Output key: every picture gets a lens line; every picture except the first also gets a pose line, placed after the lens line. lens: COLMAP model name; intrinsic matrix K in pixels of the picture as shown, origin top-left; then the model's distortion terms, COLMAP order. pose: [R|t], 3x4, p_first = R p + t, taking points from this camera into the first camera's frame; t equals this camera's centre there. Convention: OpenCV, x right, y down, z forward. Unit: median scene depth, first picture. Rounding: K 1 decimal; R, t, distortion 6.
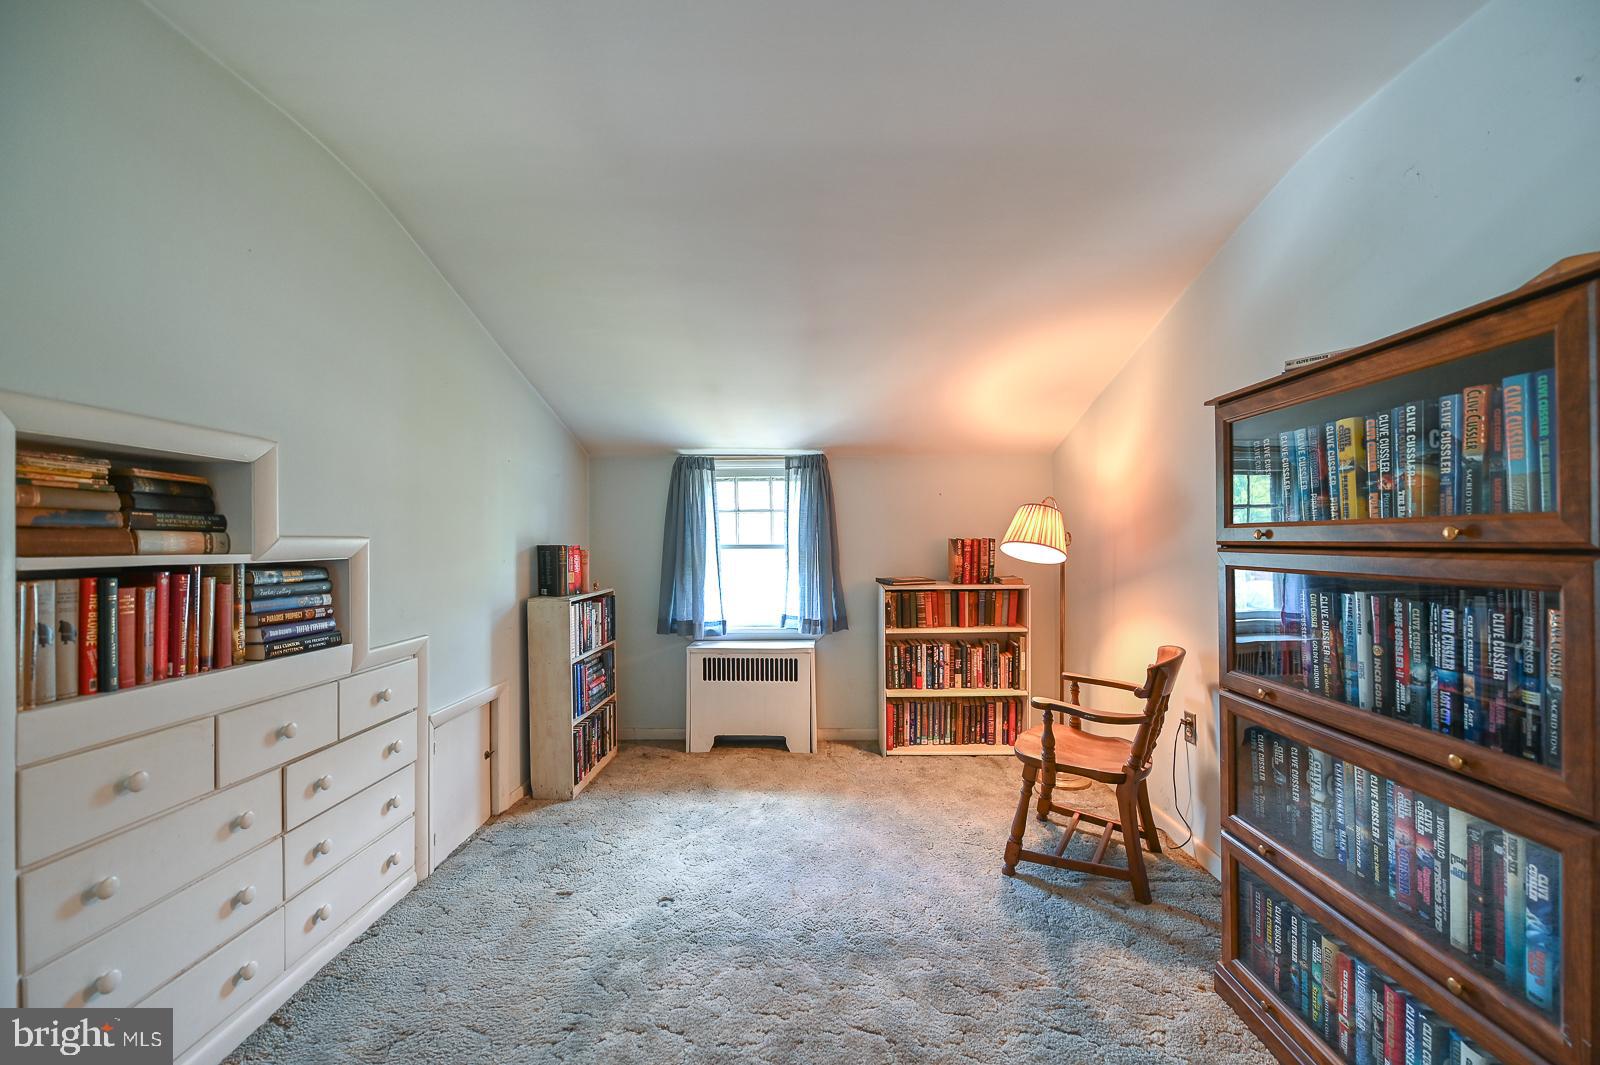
lens RADIAL K [[634.7, 0, 808.2], [0, 634.7, 542.4], [0, 0, 1]] dist [-0.006289, -0.000848]
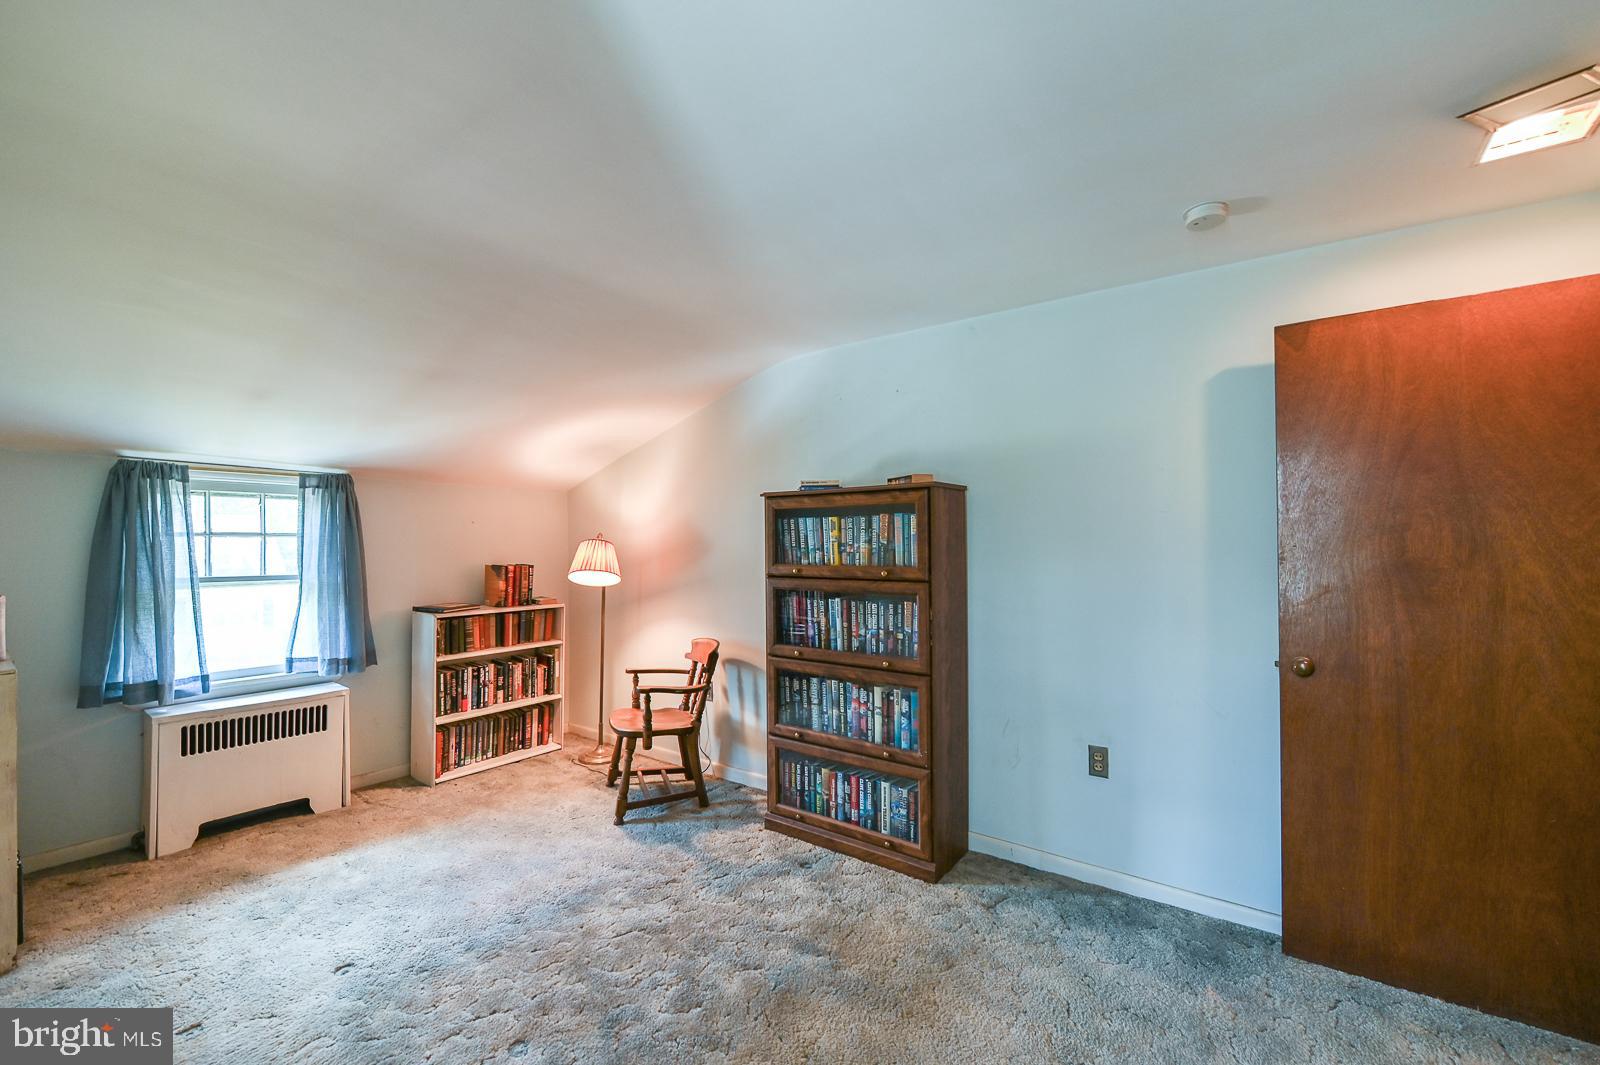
lens RADIAL K [[634.7, 0, 808.2], [0, 634.7, 542.4], [0, 0, 1]] dist [-0.006289, -0.000848]
pose [[0.578389, 0.013310, 0.815652, -0.688946], [0.000713, 0.999858, -0.016822, -0.054632], [-0.815761, 0.010311, 0.578298, -0.120666]]
